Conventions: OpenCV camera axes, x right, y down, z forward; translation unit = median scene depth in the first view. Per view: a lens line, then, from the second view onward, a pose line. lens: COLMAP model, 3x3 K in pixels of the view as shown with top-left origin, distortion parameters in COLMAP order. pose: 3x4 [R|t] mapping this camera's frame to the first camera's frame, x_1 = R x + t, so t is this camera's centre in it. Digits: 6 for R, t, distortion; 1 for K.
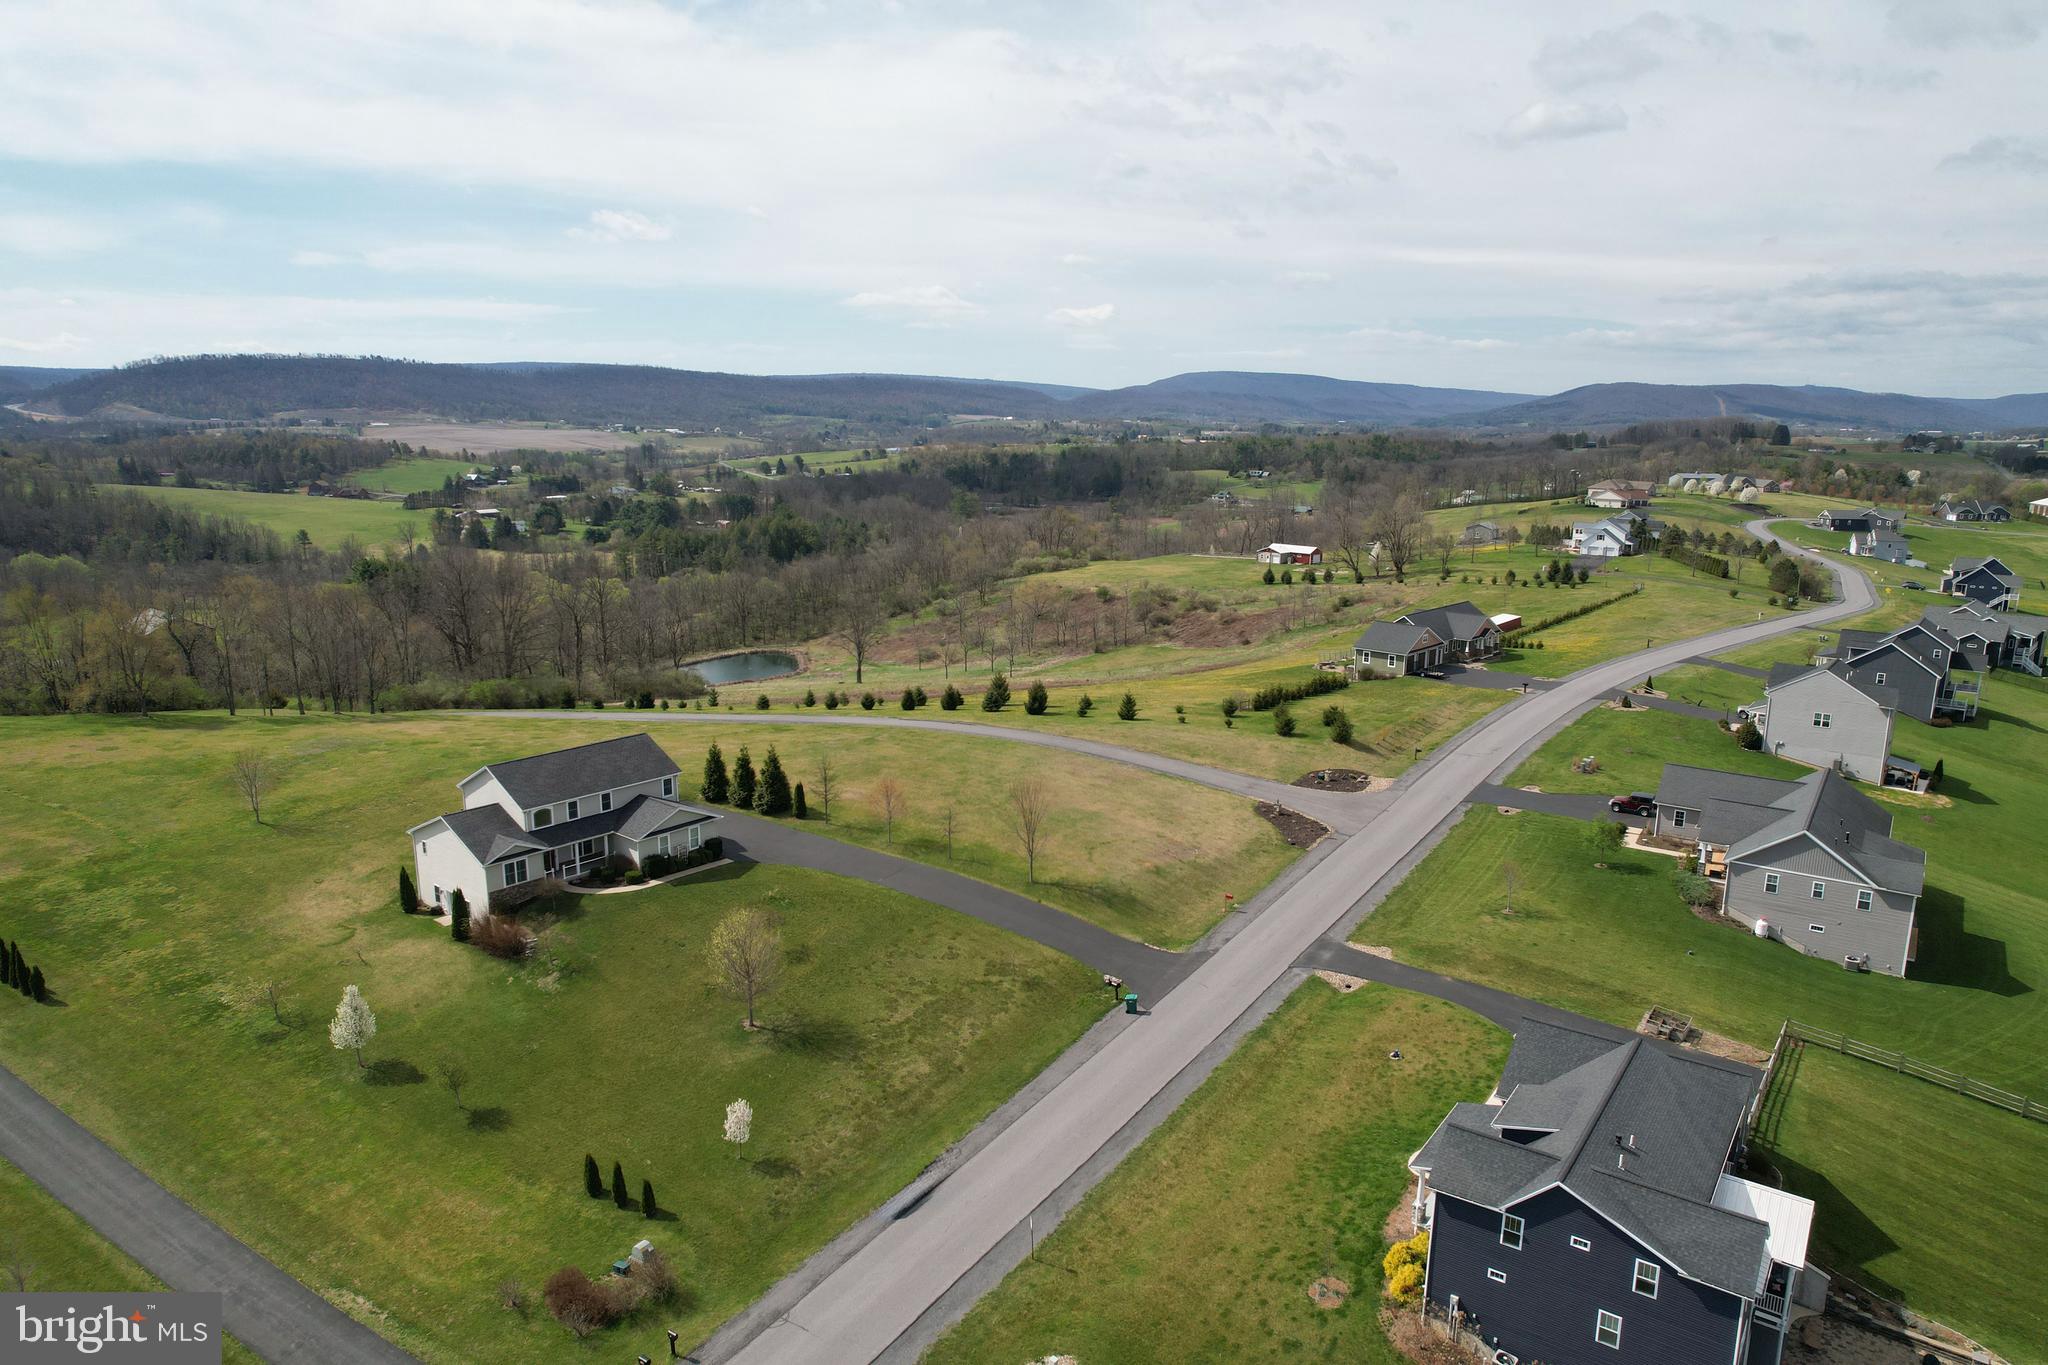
lens RADIAL K [[1344.8, 0, 1085.5], [0, 1344.8, 682.1], [0, 0, 1]] dist [-0.087964, 0.067647]
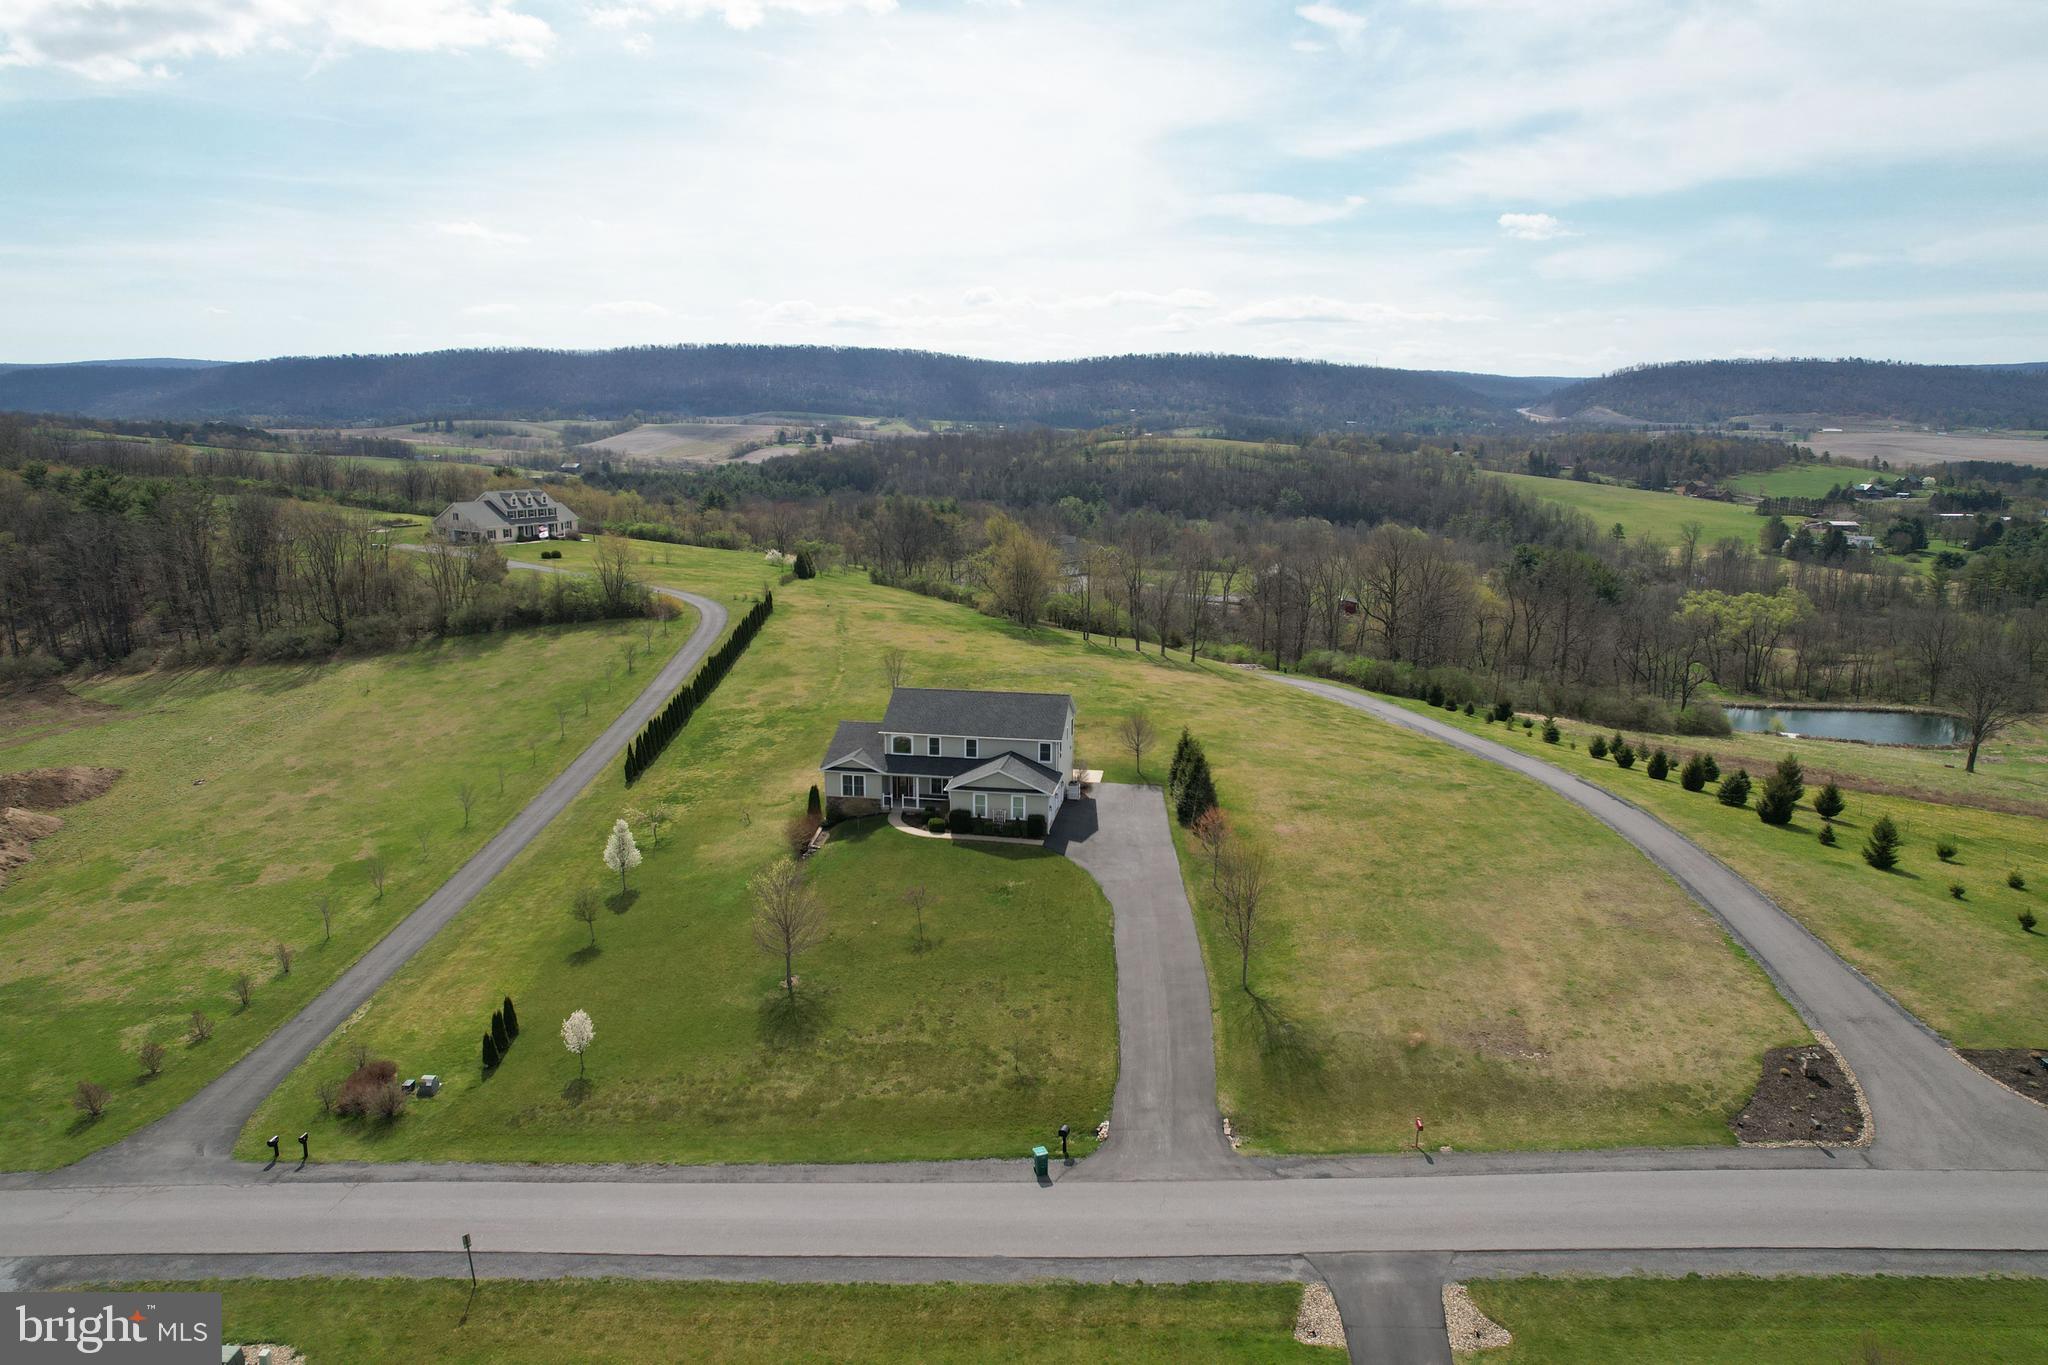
lens RADIAL K [[1342.8, 0, 1018.9], [0, 1342.8, 706.8], [0, 0, 1]] dist [-0.077215, 0.067911]
pose [[0.466202, 0.185736, -0.864961, 0.440580], [-0.177569, 0.977461, 0.114187, -0.051403], [0.866675, 0.100356, 0.488676, 0.472011]]
